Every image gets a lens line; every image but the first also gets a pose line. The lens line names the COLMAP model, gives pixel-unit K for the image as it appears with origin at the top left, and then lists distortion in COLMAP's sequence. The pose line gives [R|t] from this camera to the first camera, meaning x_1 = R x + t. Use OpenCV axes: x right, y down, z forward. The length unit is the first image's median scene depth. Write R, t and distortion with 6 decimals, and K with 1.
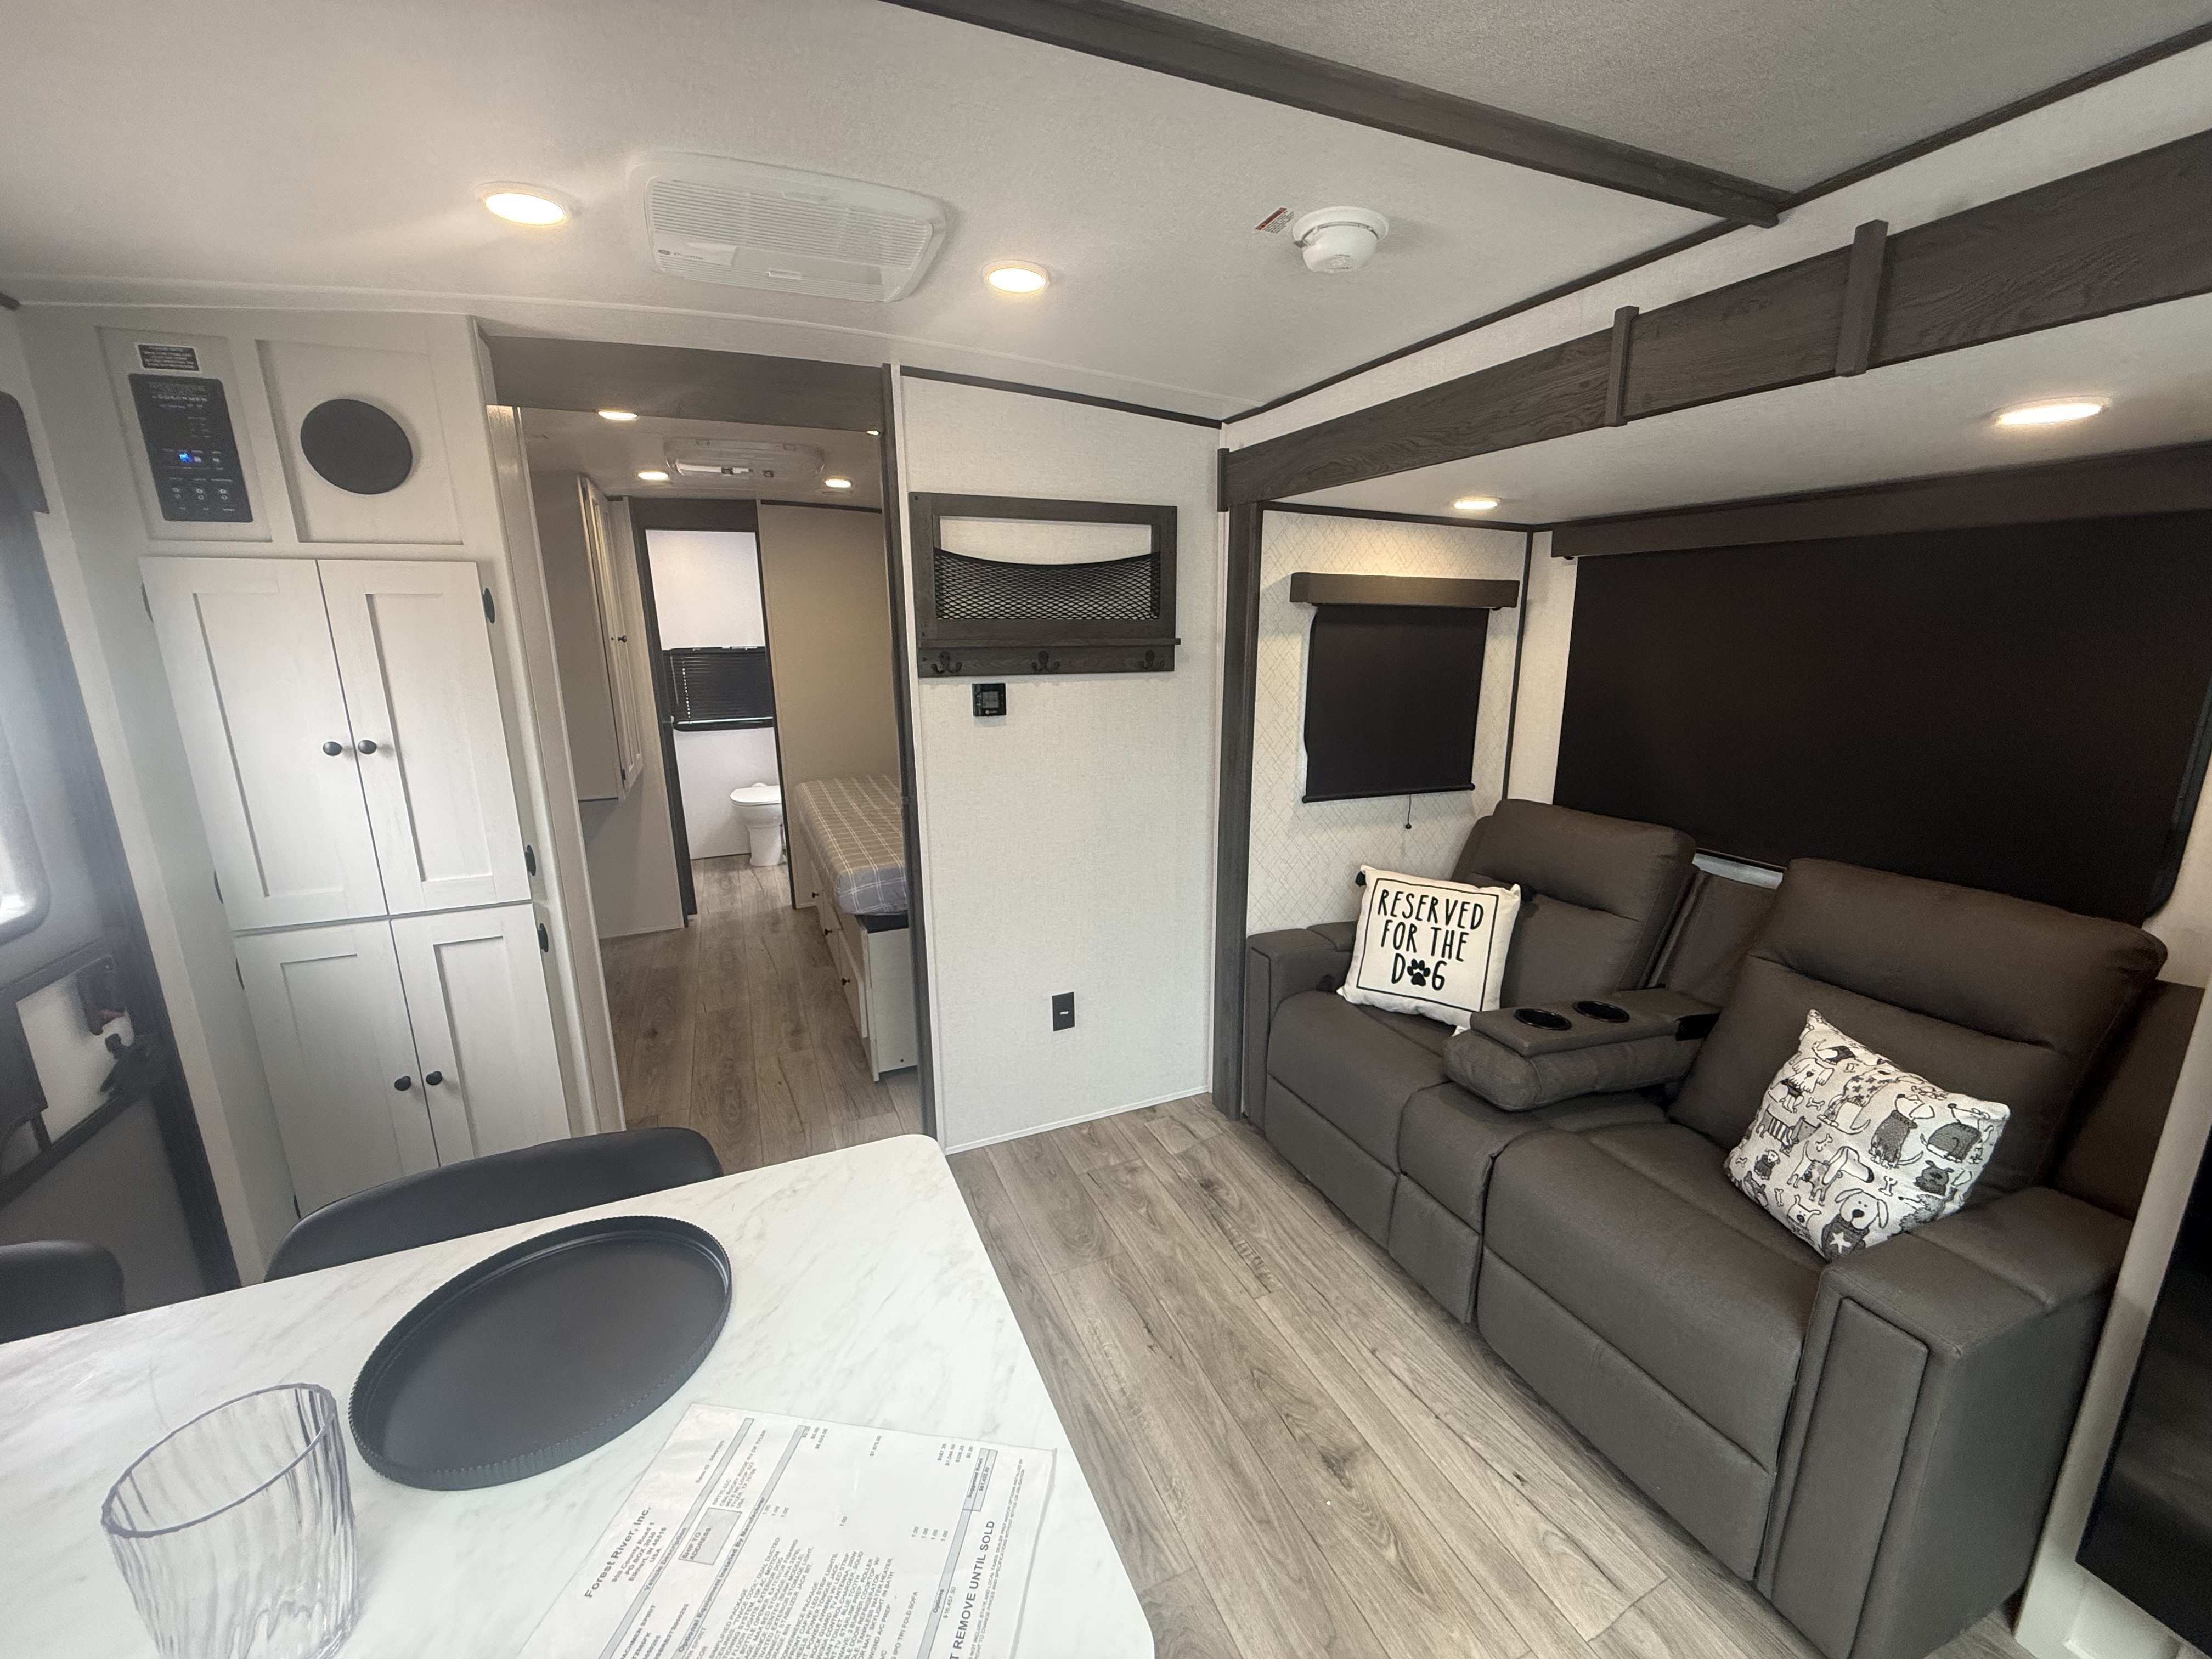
lens RADIAL K [[883.1, 0, 1100.2], [0, 883.1, 852.3], [0, 0, 1]] dist [-0.020578, -0.000099]
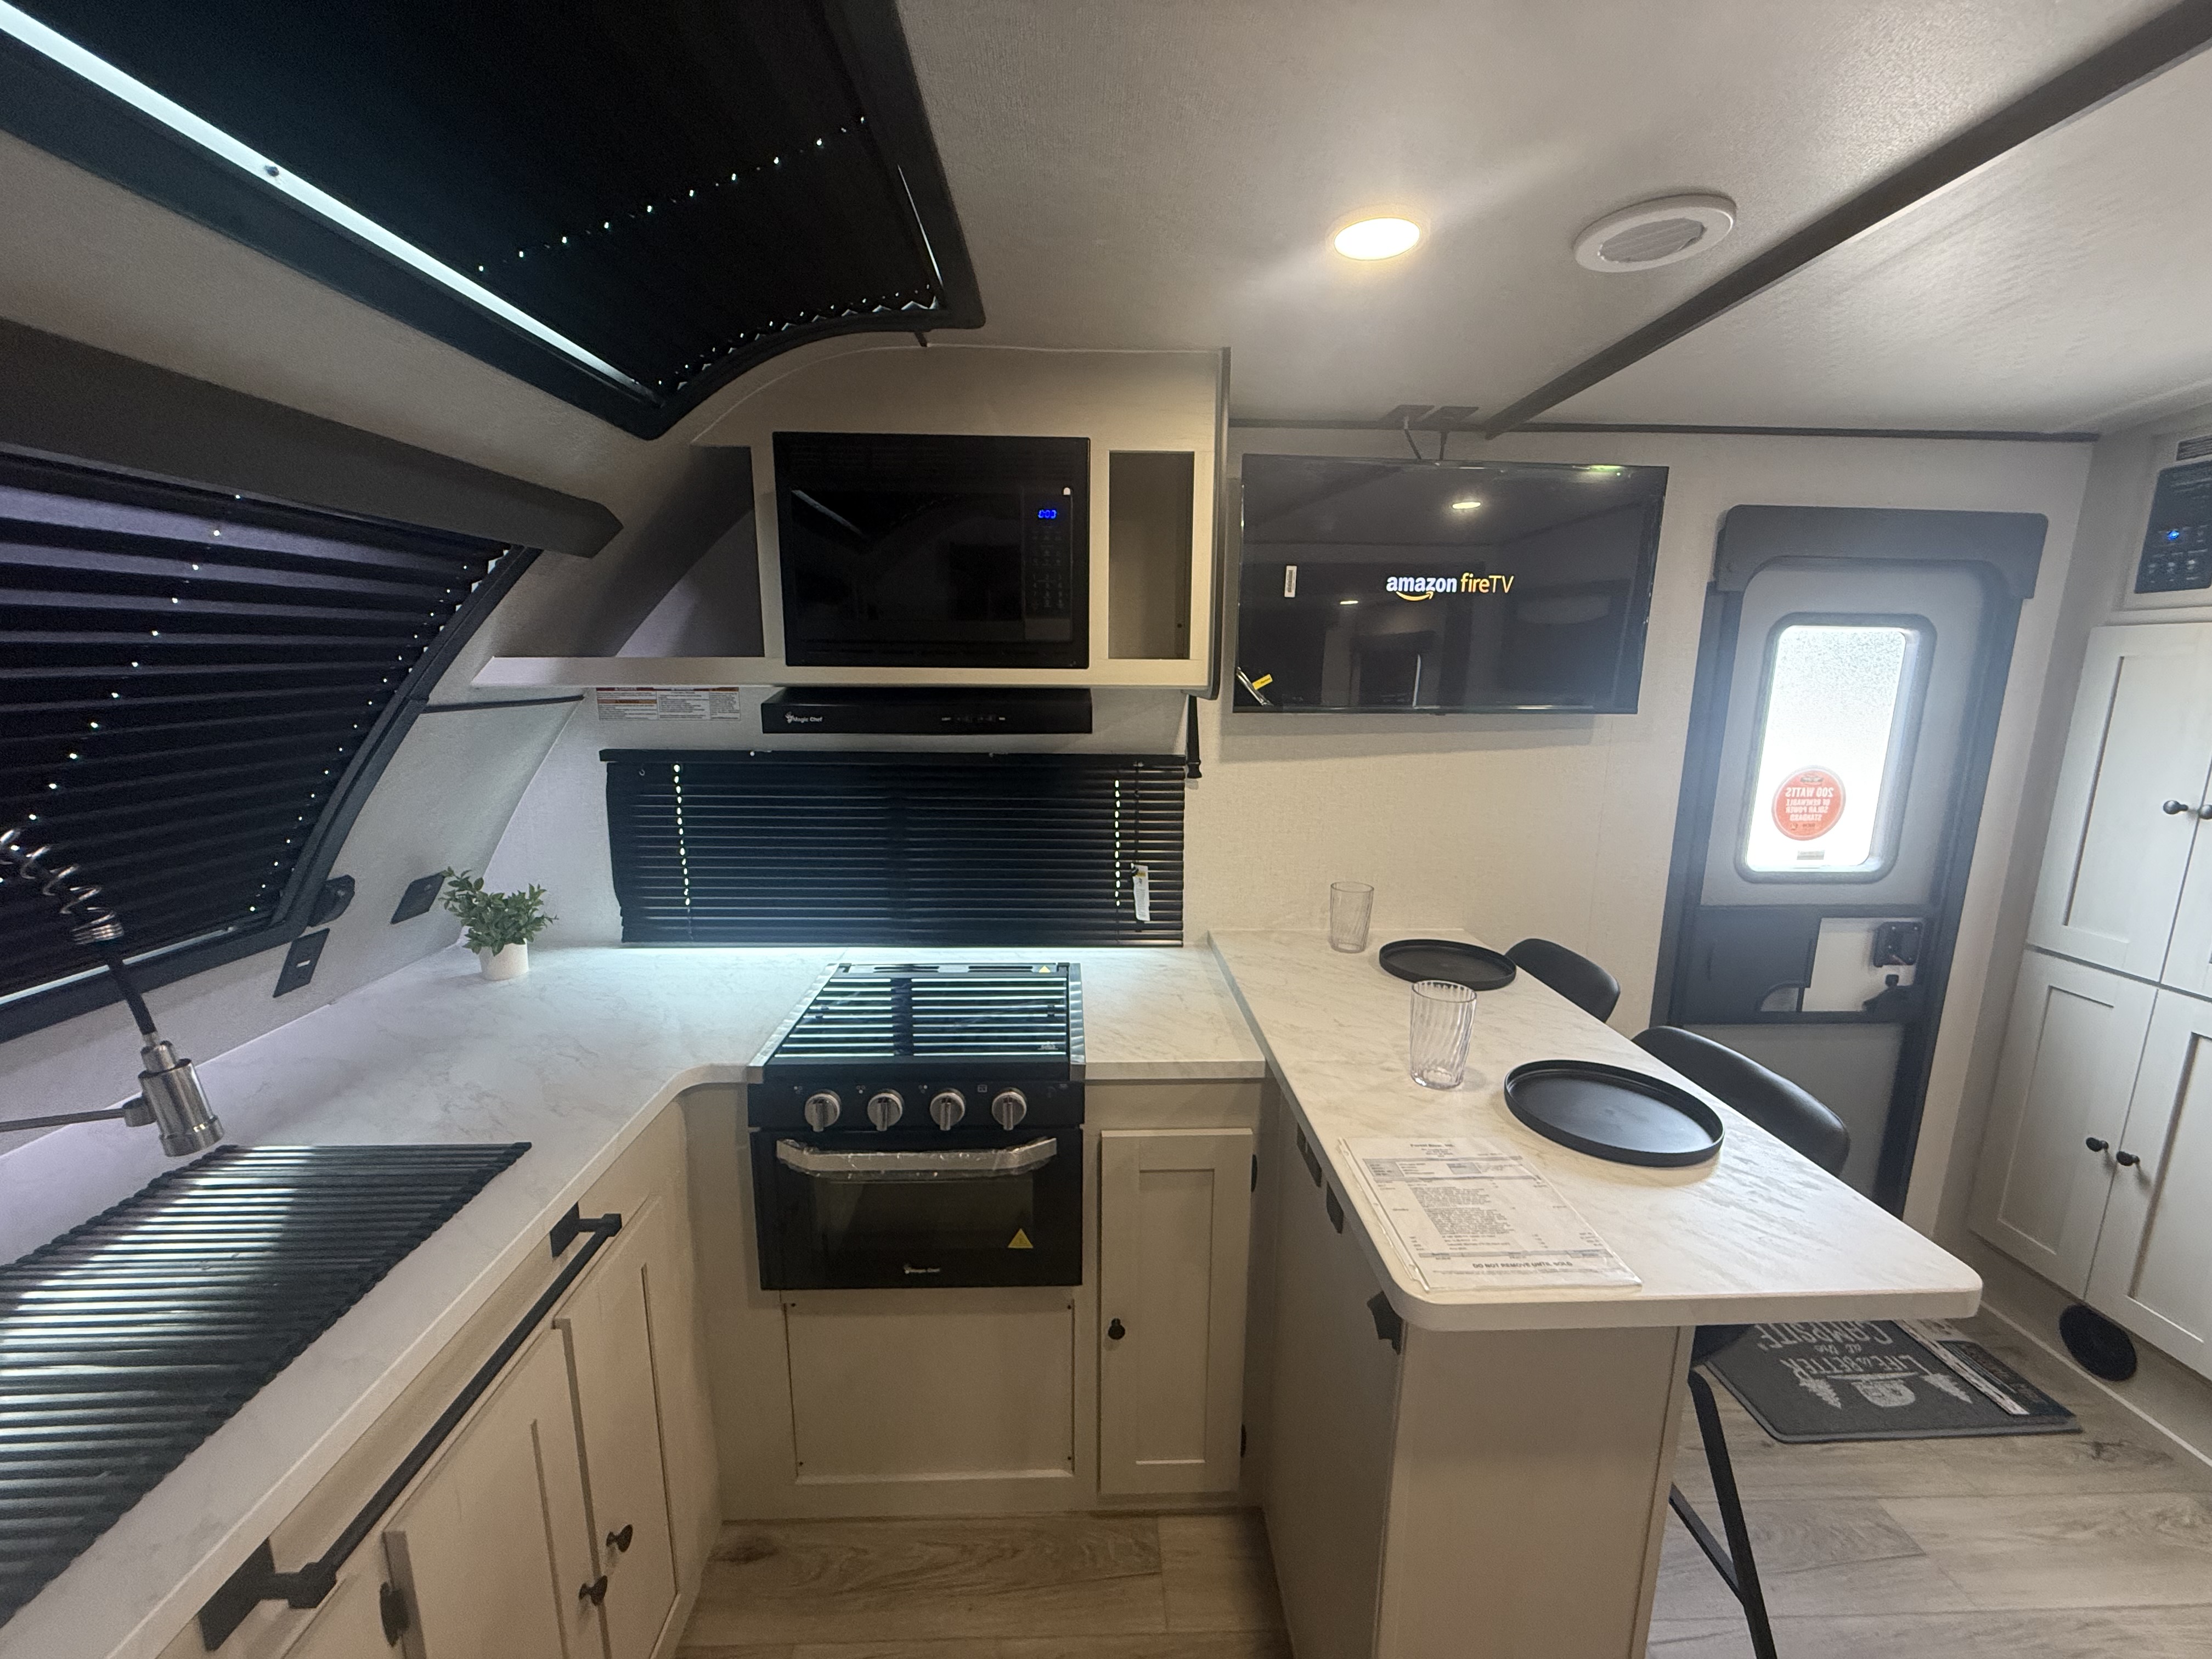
lens RADIAL K [[884.9, 0, 1119.6], [0, 884.9, 828.9], [0, 0, 1]] dist [0.000024, -0.000163]
pose [[-0.343194, 0.180835, -0.921692, 0.497338], [-0.236380, 0.933079, 0.271085, -0.088626], [0.909034, 0.310905, -0.277481, 0.185999]]
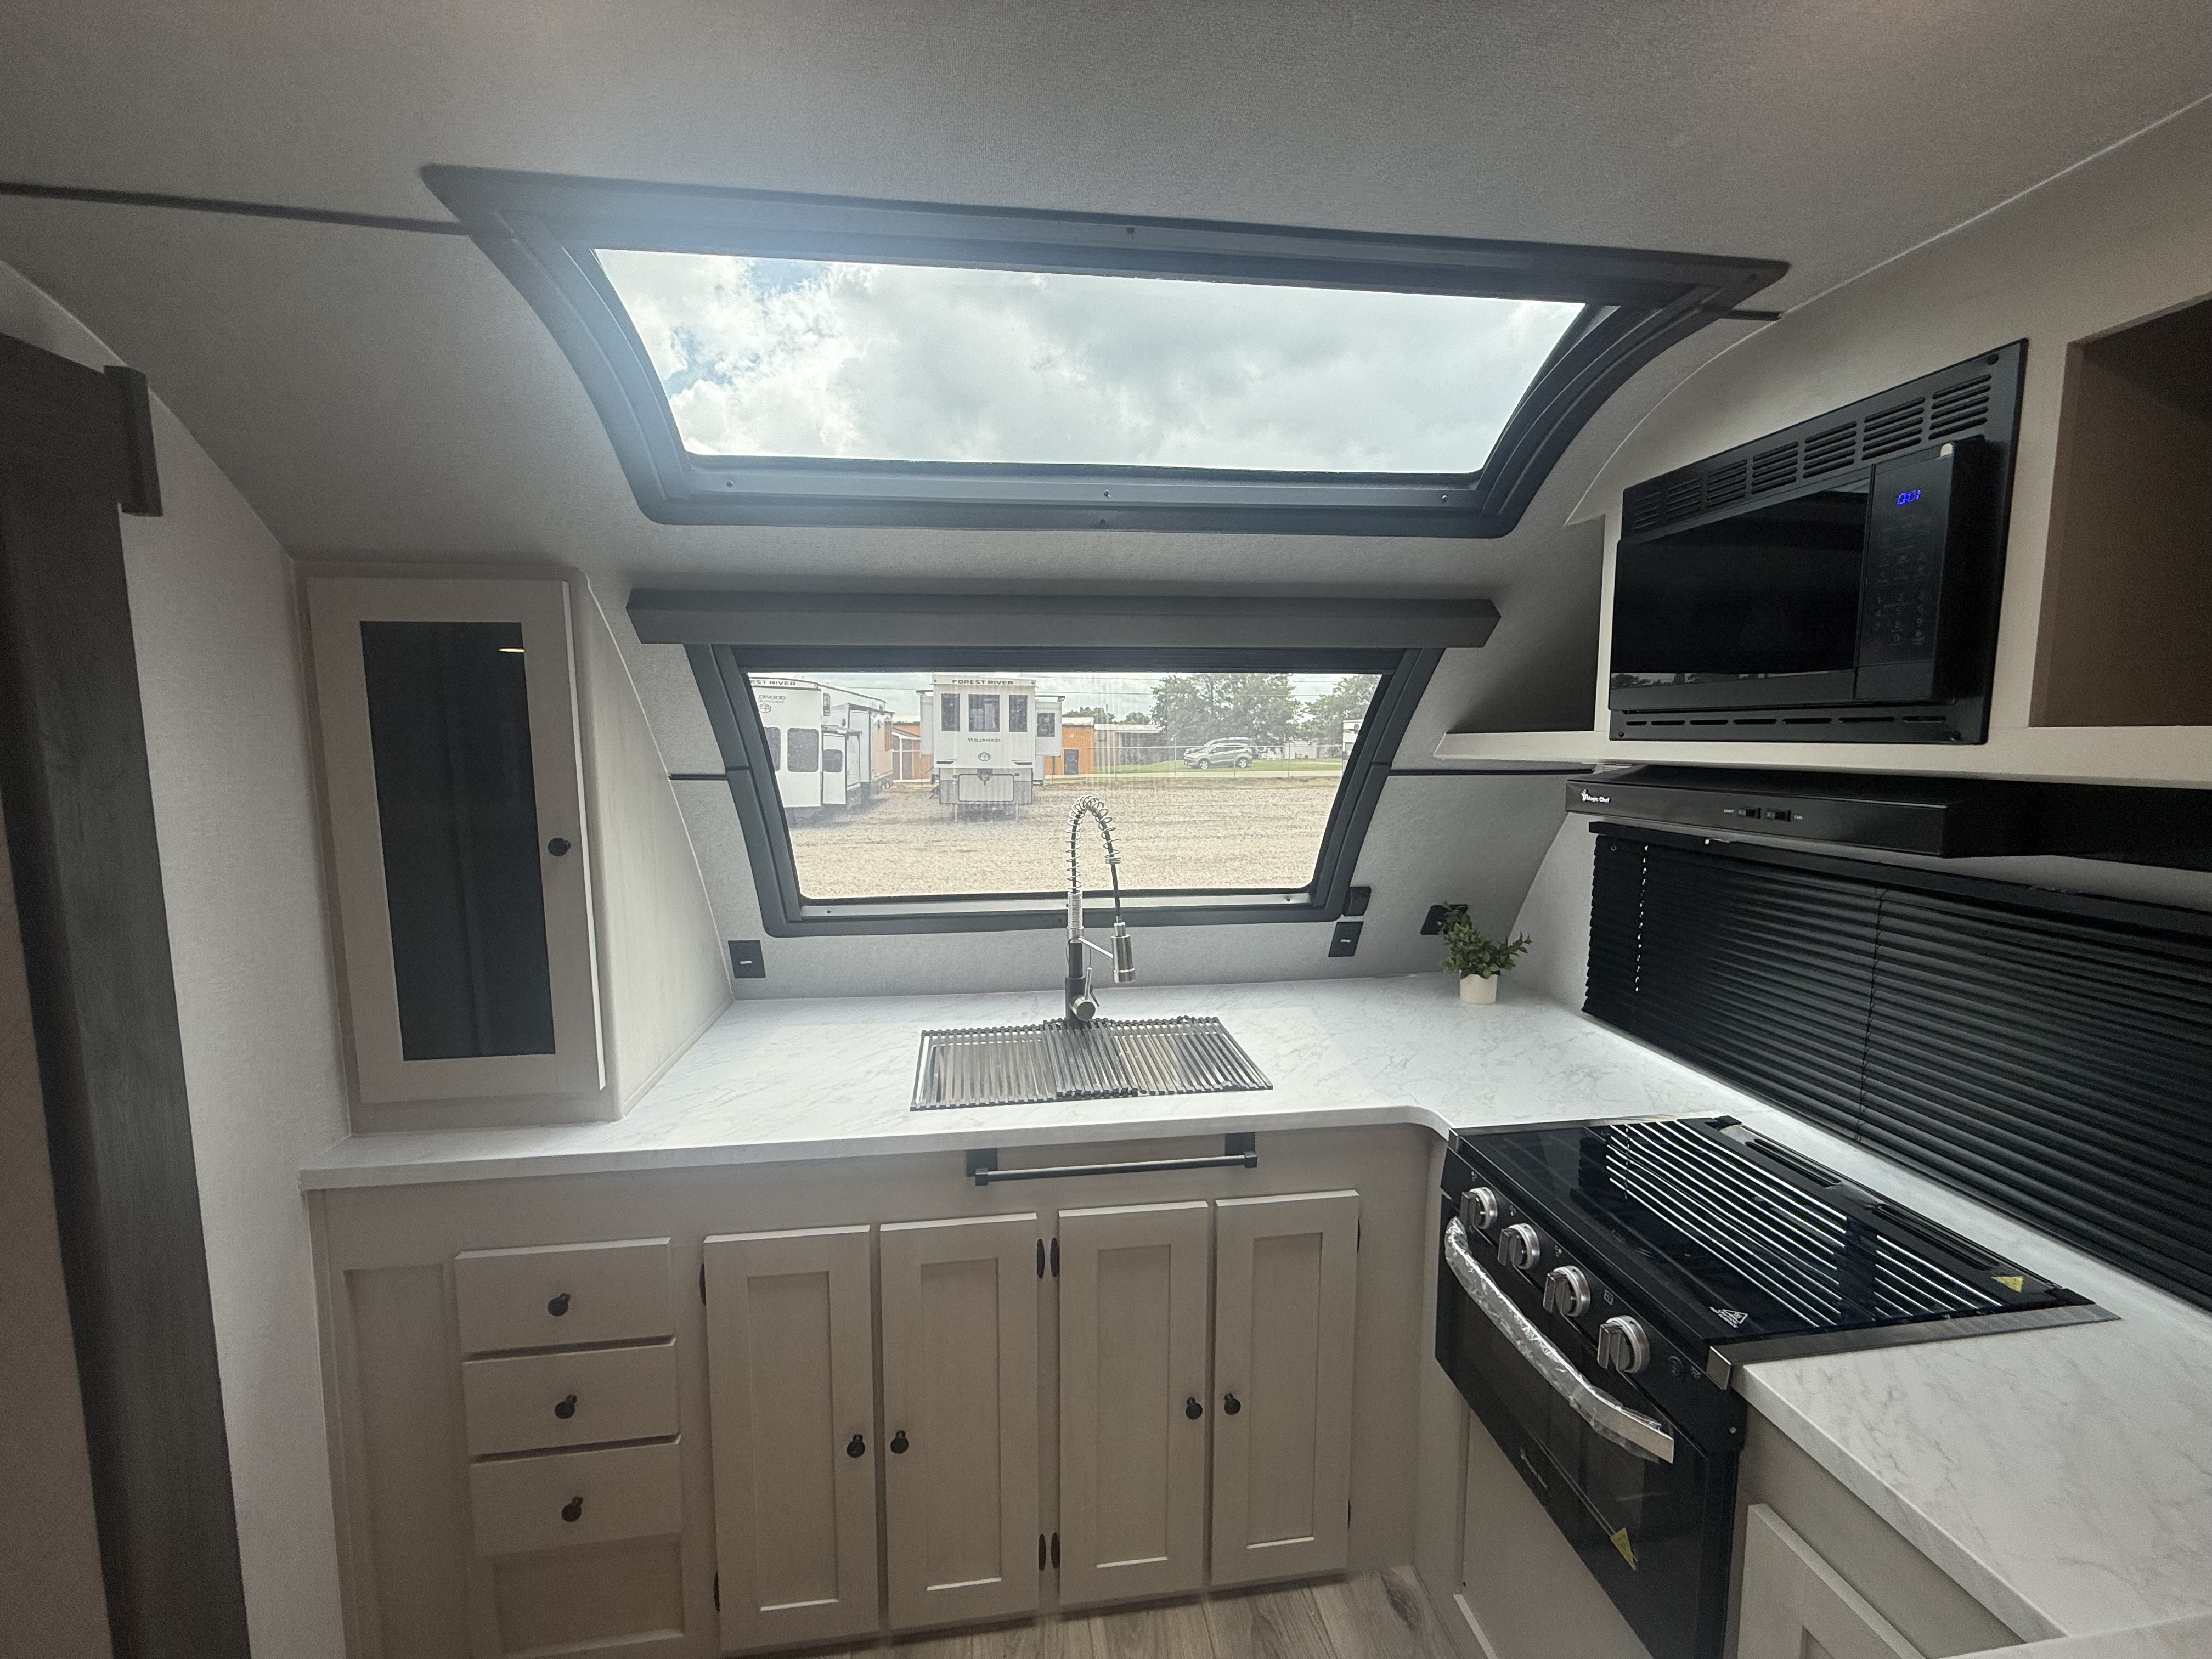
lens RADIAL K [[876.7, 0, 1097.8], [0, 876.7, 829.6], [0, 0, 1]] dist [-0.000209, 0.000028]
pose [[-0.966895, -0.019264, 0.254445, -0.005231], [0.070092, 0.938741, 0.337421, -0.148683], [-0.245358, 0.344086, -0.906314, 0.457966]]
